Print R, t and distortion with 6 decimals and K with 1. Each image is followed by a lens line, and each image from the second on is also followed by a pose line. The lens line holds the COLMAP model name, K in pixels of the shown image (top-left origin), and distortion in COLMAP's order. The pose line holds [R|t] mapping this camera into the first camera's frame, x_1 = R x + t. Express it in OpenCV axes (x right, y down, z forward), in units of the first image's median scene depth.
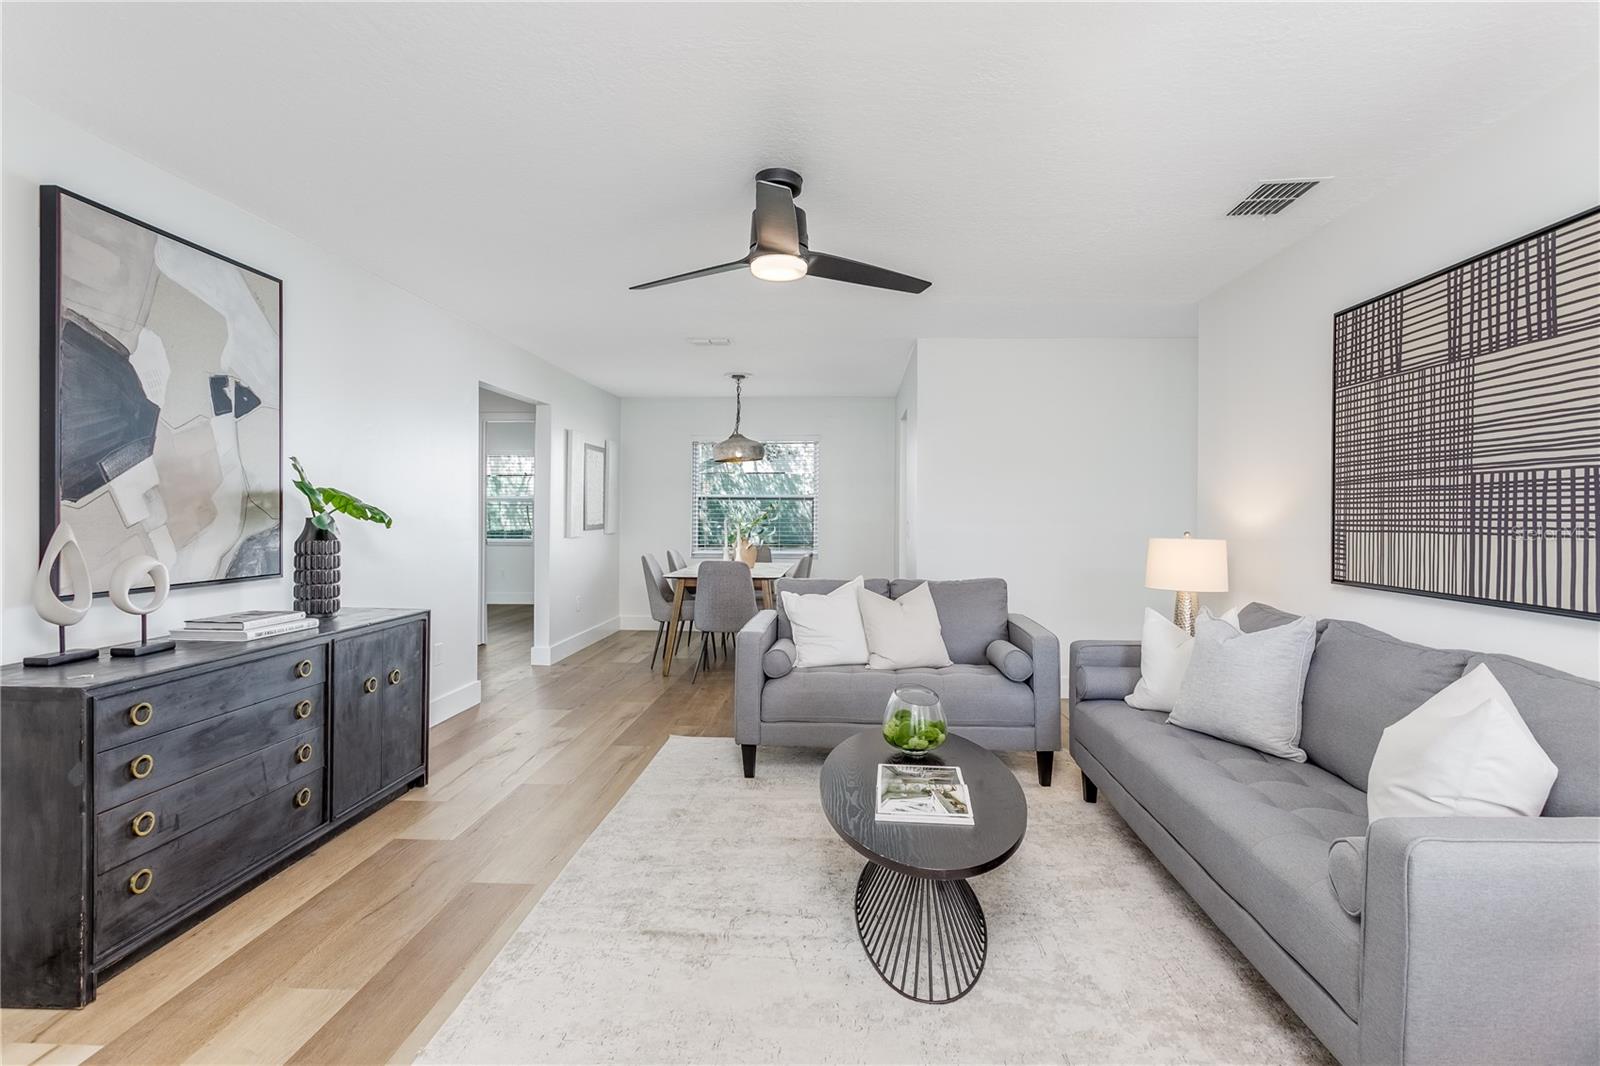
lens RADIAL K [[761.6, 0, 800.0], [0, 761.6, 533.0], [0, 0, 1]] dist [-0.000769, 0.000496]
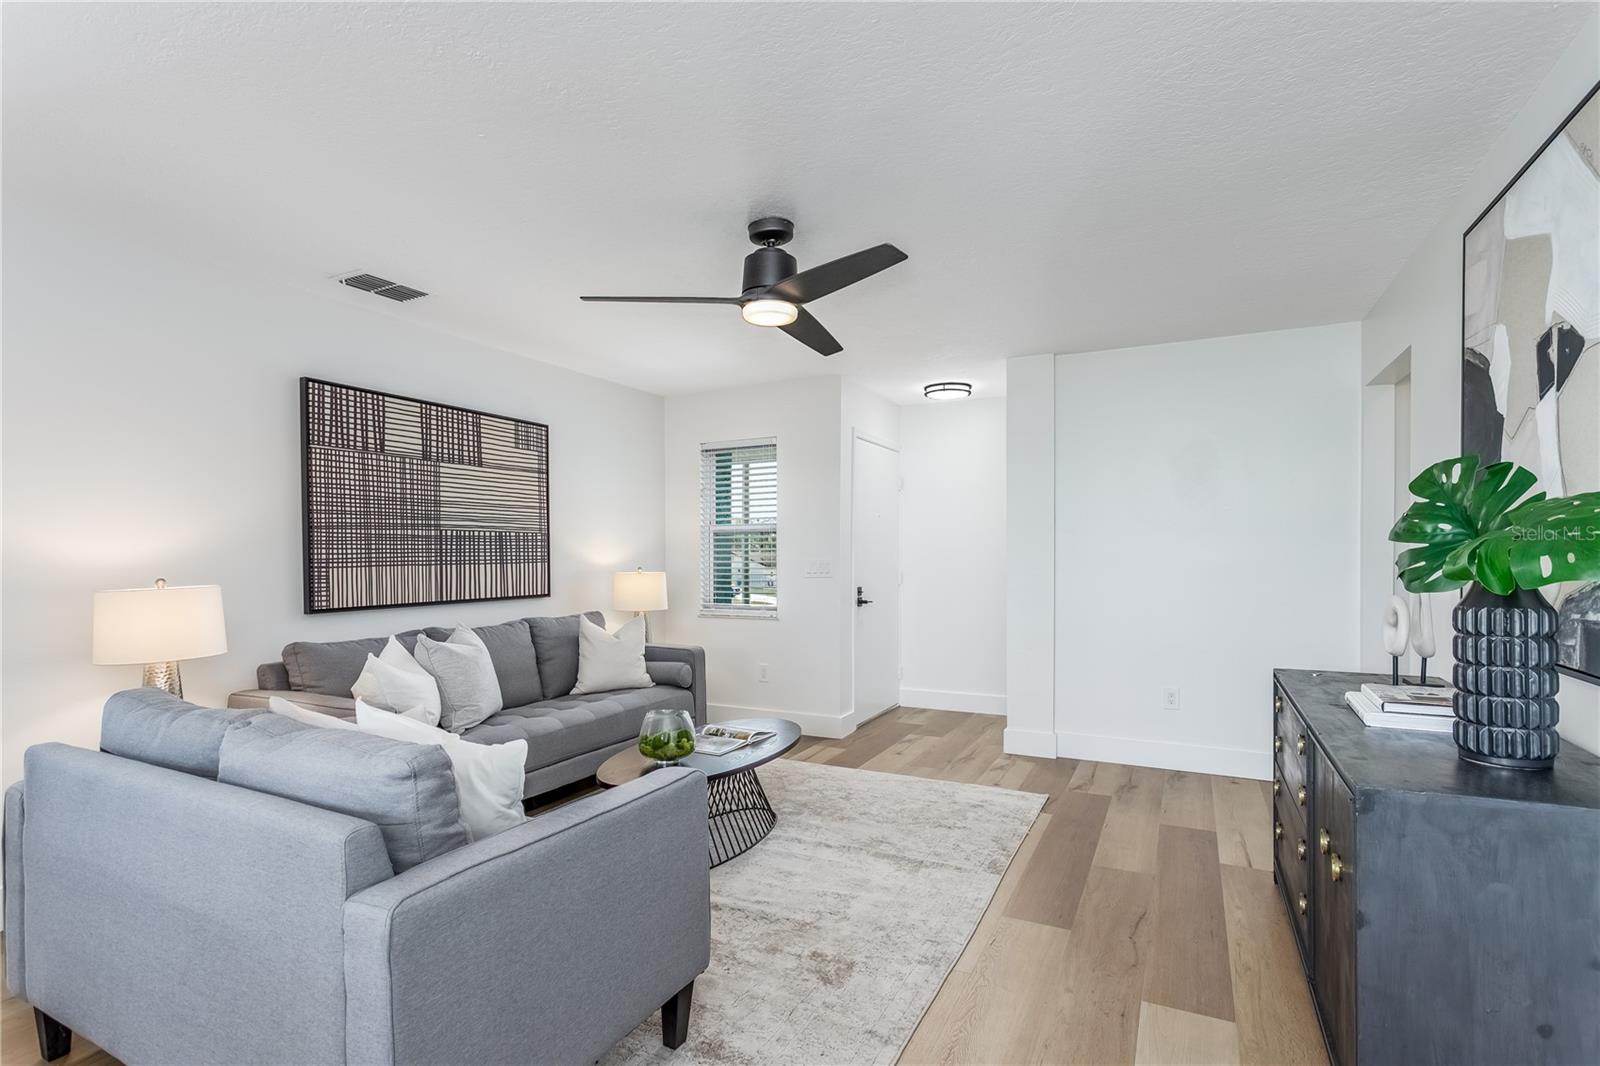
lens RADIAL K [[761.6, 0, 800.0], [0, 761.6, 533.0], [0, 0, 1]] dist [-0.000769, 0.000496]
pose [[-0.914791, 0.001333, 0.403925, -0.515301], [0.002300, 0.999996, 0.001910, -0.066535], [-0.403921, 0.002676, -0.914790, 2.081819]]
